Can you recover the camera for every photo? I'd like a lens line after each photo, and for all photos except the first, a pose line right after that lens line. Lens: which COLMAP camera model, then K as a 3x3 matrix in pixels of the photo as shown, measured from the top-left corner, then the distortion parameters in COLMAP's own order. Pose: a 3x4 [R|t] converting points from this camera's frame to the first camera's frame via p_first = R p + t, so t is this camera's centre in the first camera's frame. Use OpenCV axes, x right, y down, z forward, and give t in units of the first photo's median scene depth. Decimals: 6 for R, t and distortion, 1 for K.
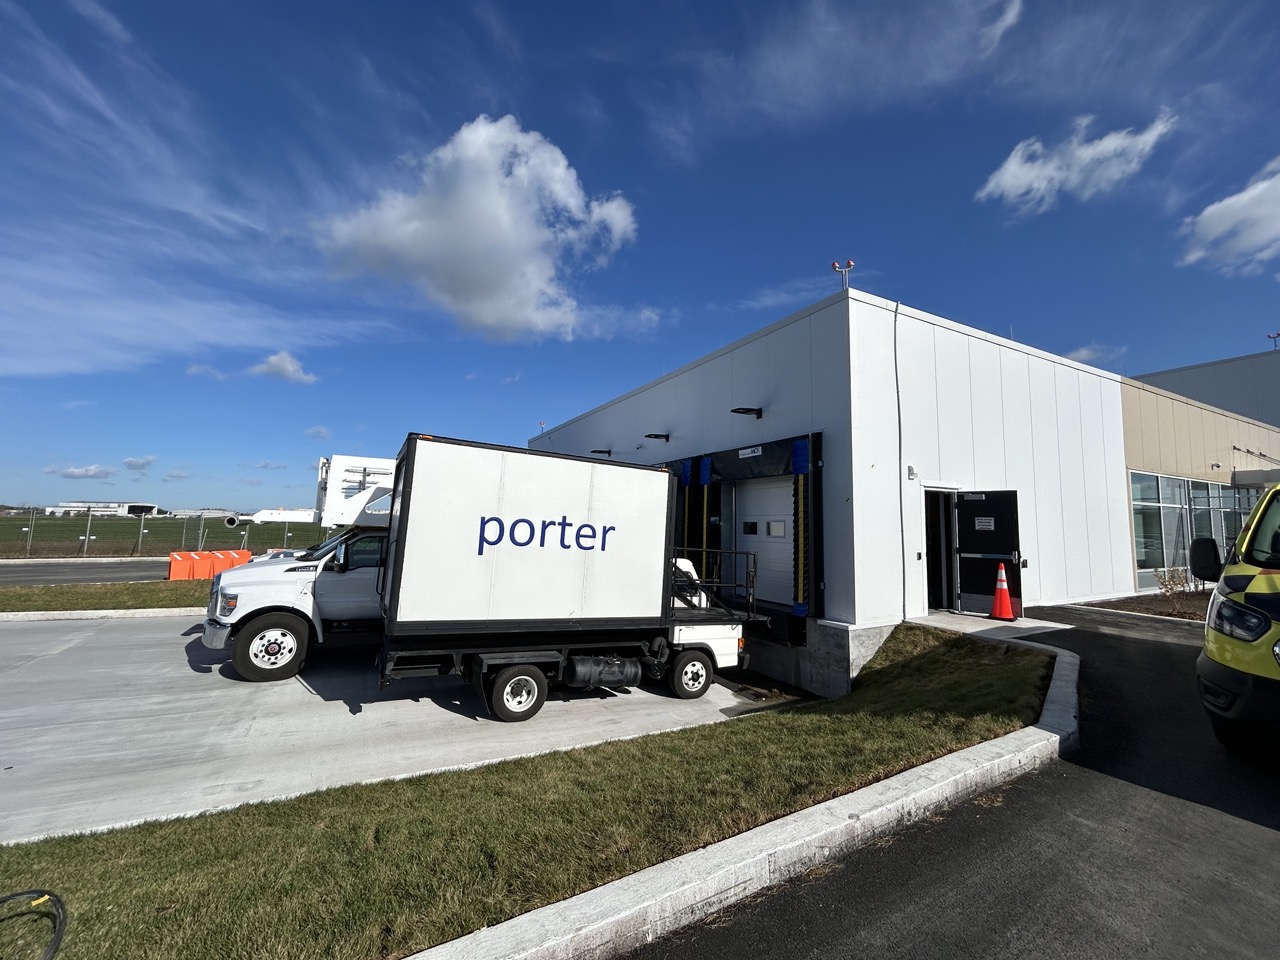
lens RADIAL K [[508.9, 0, 636.4], [0, 508.9, 476.3], [0, 0, 1]] dist [0.001629, 0.000319]
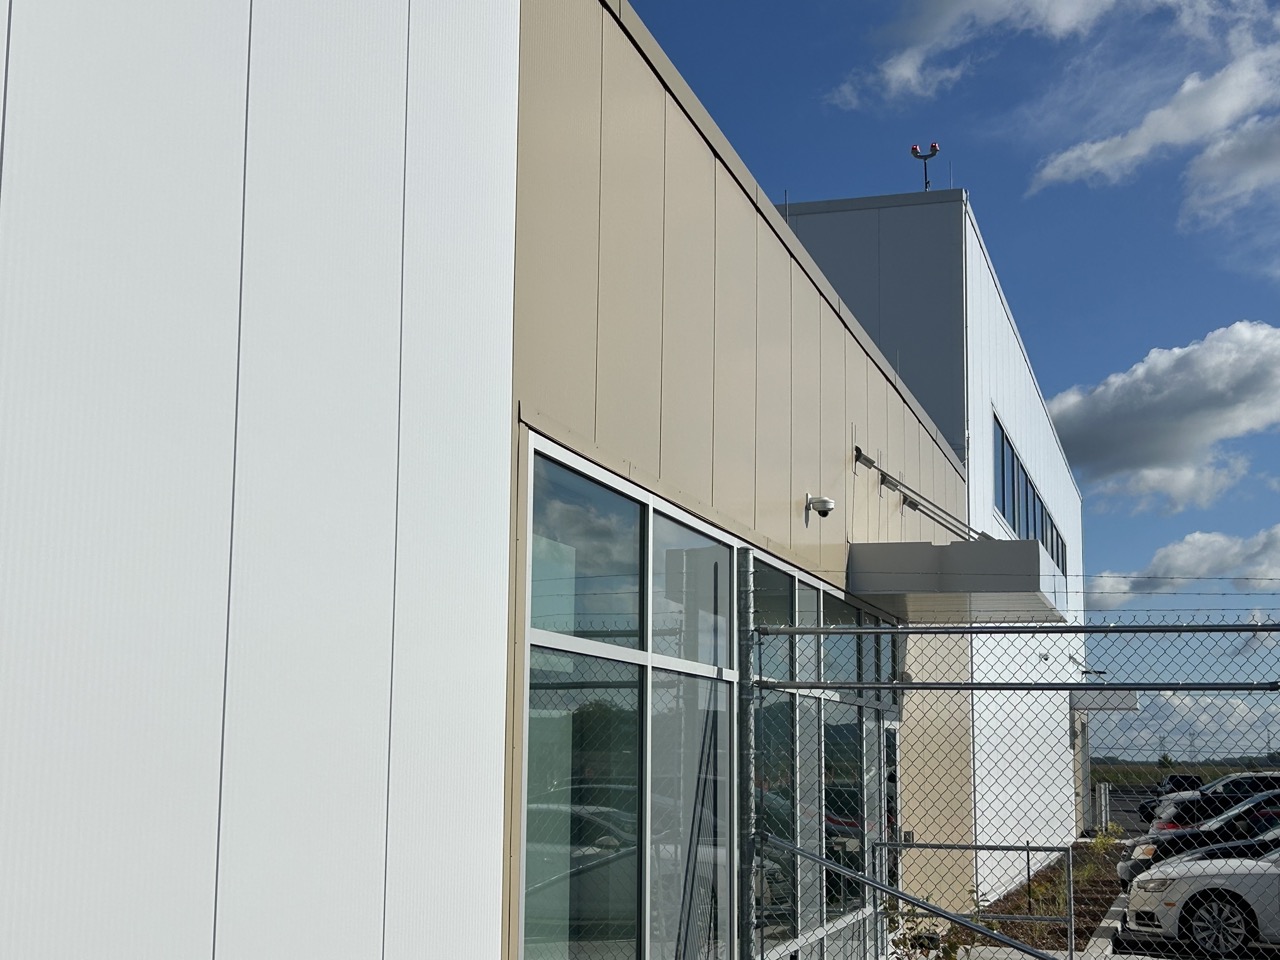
lens RADIAL K [[1817.2, 0, 640.2], [0, 1817.2, 480.3], [0, 0, 1]] dist [0.005863, 0.000000]
pose [[0.699823, 0.094911, 0.707982, 0.498543], [-0.058073, 0.995412, -0.076039, 0.037896], [-0.711951, 0.012099, 0.702125, 0.485496]]
